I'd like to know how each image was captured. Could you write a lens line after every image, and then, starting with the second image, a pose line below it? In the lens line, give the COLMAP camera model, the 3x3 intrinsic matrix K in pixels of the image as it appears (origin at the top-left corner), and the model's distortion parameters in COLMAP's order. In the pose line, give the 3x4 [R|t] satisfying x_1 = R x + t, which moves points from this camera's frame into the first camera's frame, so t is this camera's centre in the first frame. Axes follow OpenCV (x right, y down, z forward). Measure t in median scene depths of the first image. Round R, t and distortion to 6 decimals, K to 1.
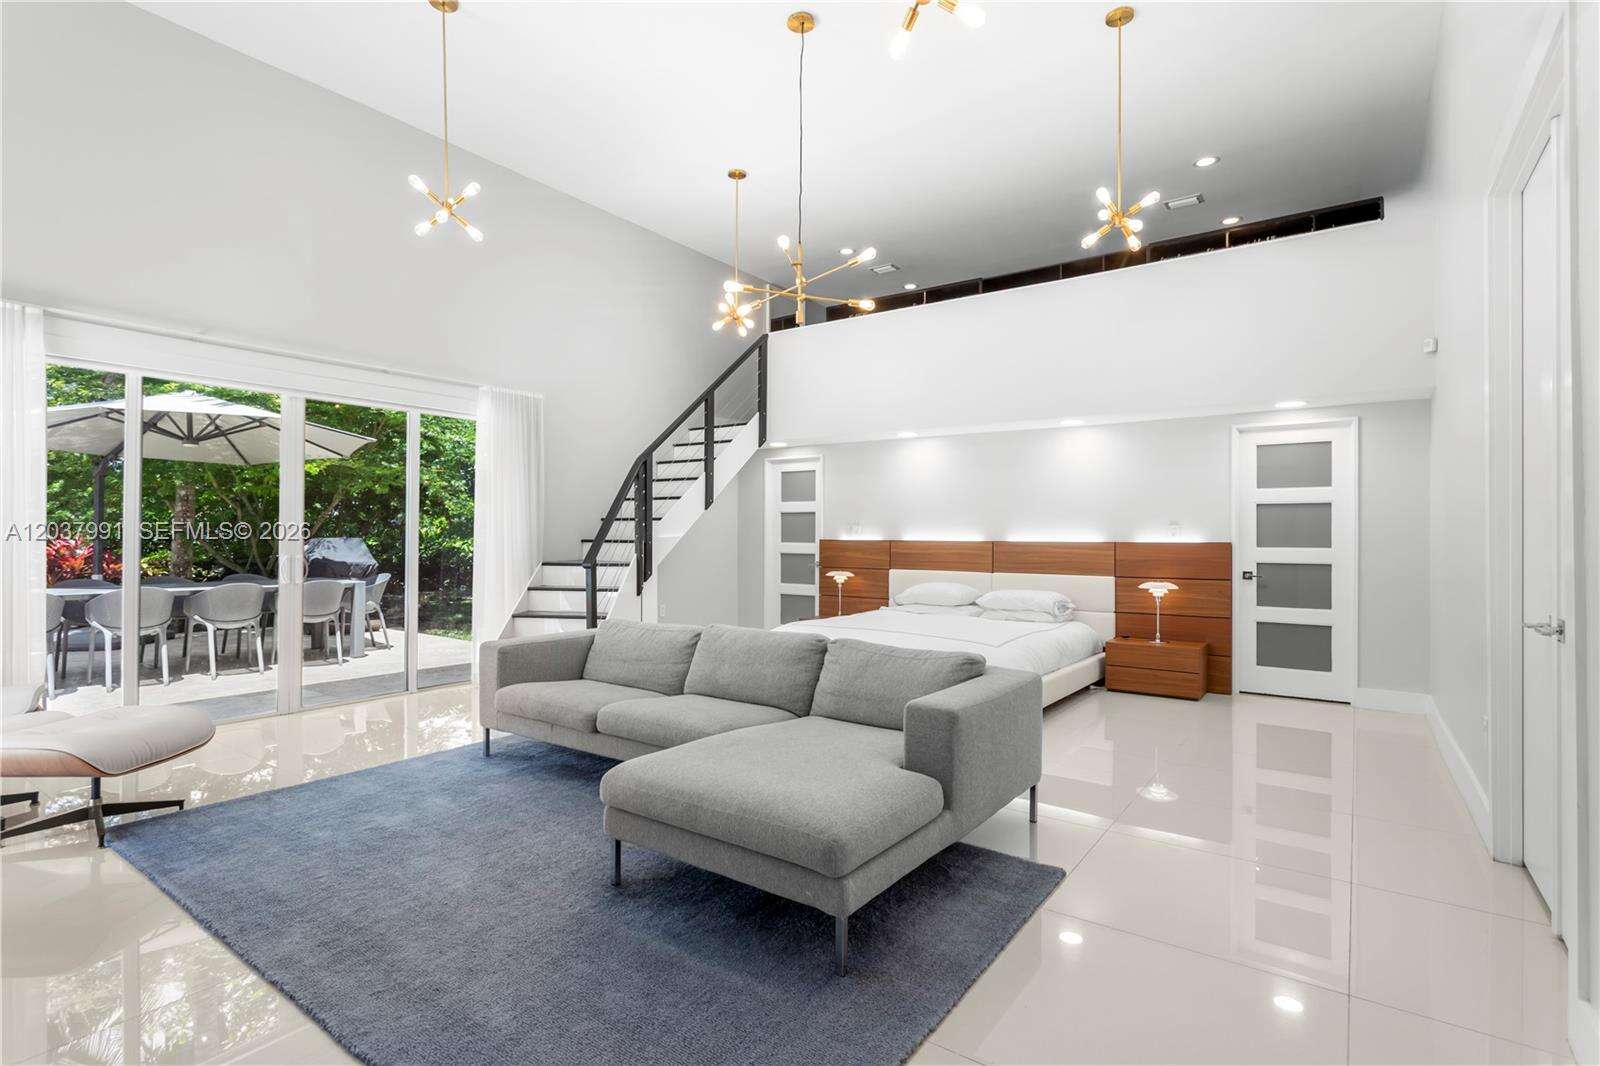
lens RADIAL K [[774.1, 0, 803.1], [0, 774.1, 528.5], [0, 0, 1]] dist [0.002335, -0.000112]
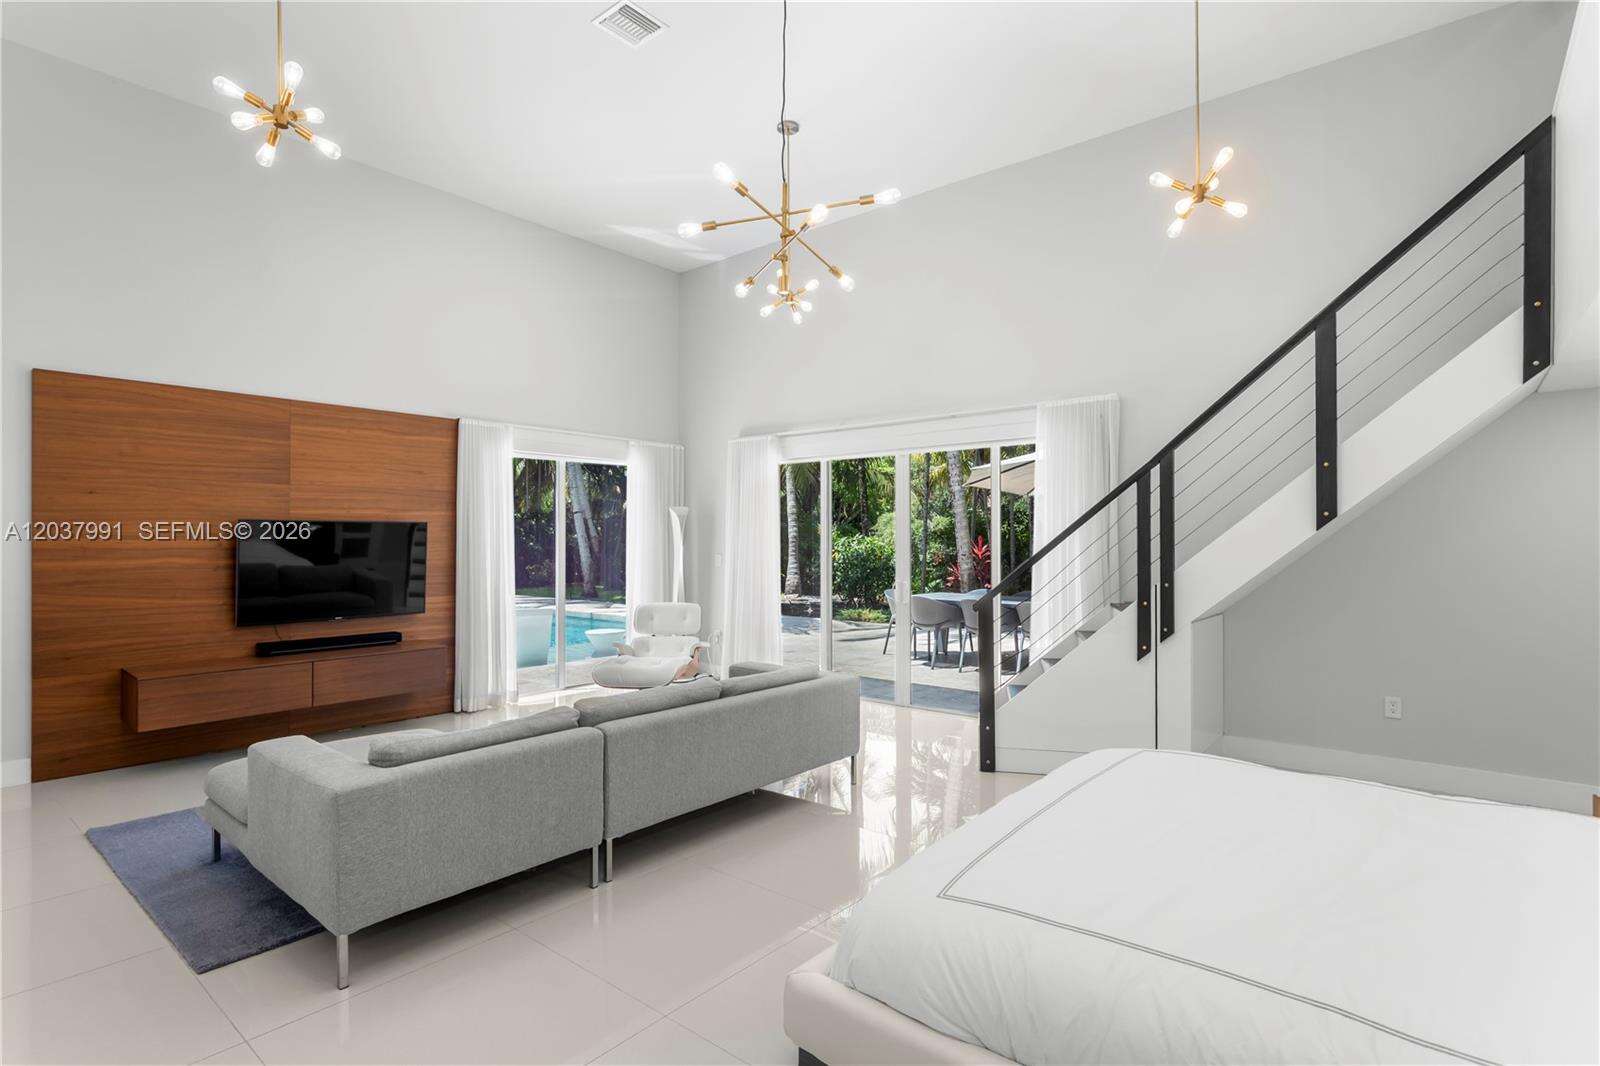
lens RADIAL K [[774.1, 0, 803.9], [0, 774.1, 542.7], [0, 0, 1]] dist [0.002335, -0.000112]
pose [[-0.071155, -0.019588, -0.997273, 0.494883], [-0.004923, 0.999802, -0.019287, -0.001308], [0.997453, 0.003537, -0.071238, 0.750453]]
